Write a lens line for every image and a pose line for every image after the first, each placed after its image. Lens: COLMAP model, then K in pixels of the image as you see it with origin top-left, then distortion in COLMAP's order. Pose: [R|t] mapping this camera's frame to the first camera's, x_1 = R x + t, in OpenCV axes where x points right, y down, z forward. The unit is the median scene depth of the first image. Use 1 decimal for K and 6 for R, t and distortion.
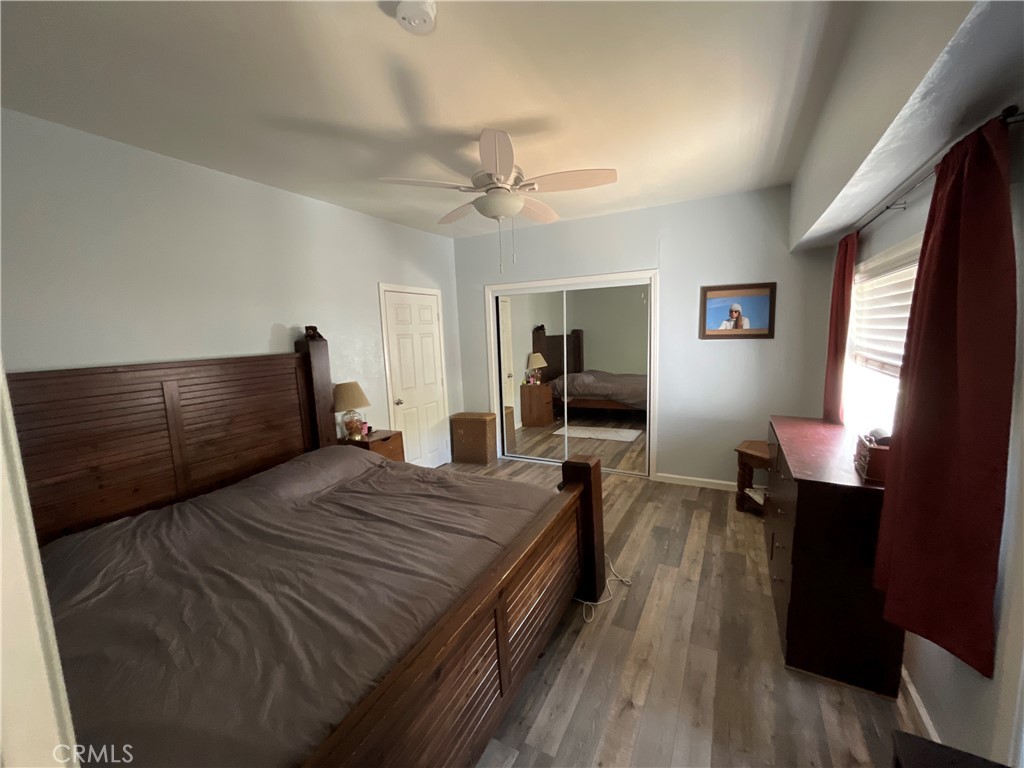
lens RADIAL K [[417.1, 0, 516.5], [0, 417.1, 384.9], [0, 0, 1]] dist [-0.000885, 0.000173]
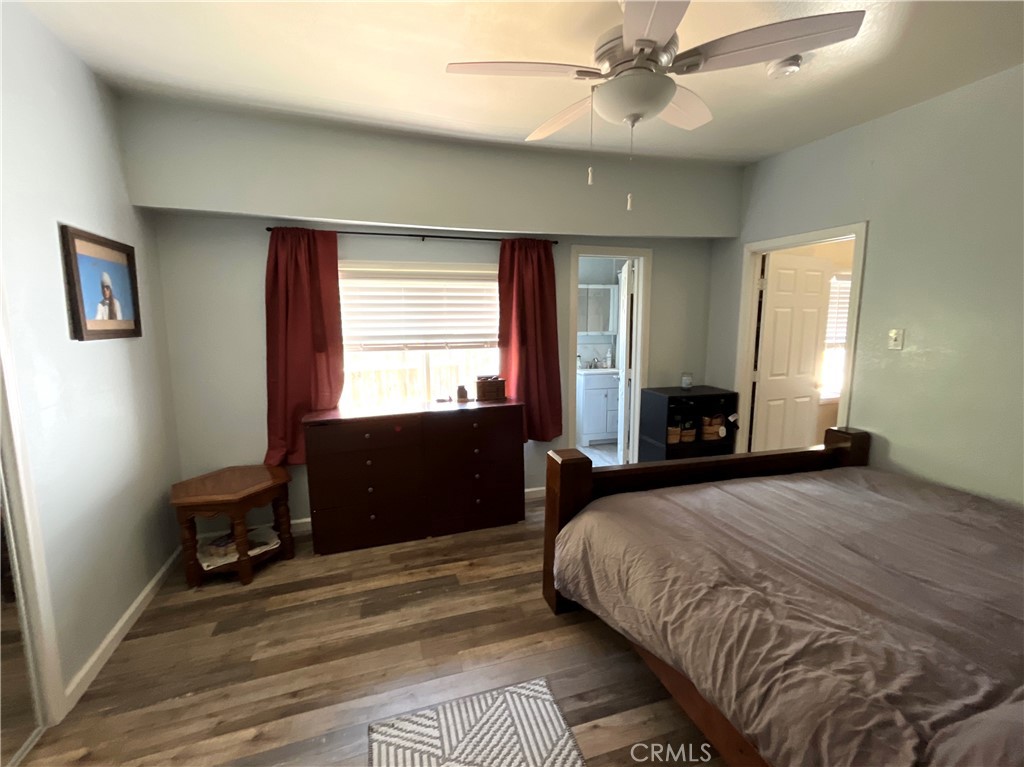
lens RADIAL K [[417.1, 0, 517.6], [0, 417.1, 382.4], [0, 0, 1]] dist [-0.000885, 0.000173]
pose [[-0.710345, -0.066010, 0.700752, -0.247500], [0.113943, 0.971676, 0.207033, -0.113377], [-0.694570, 0.226911, -0.682704, 1.080970]]
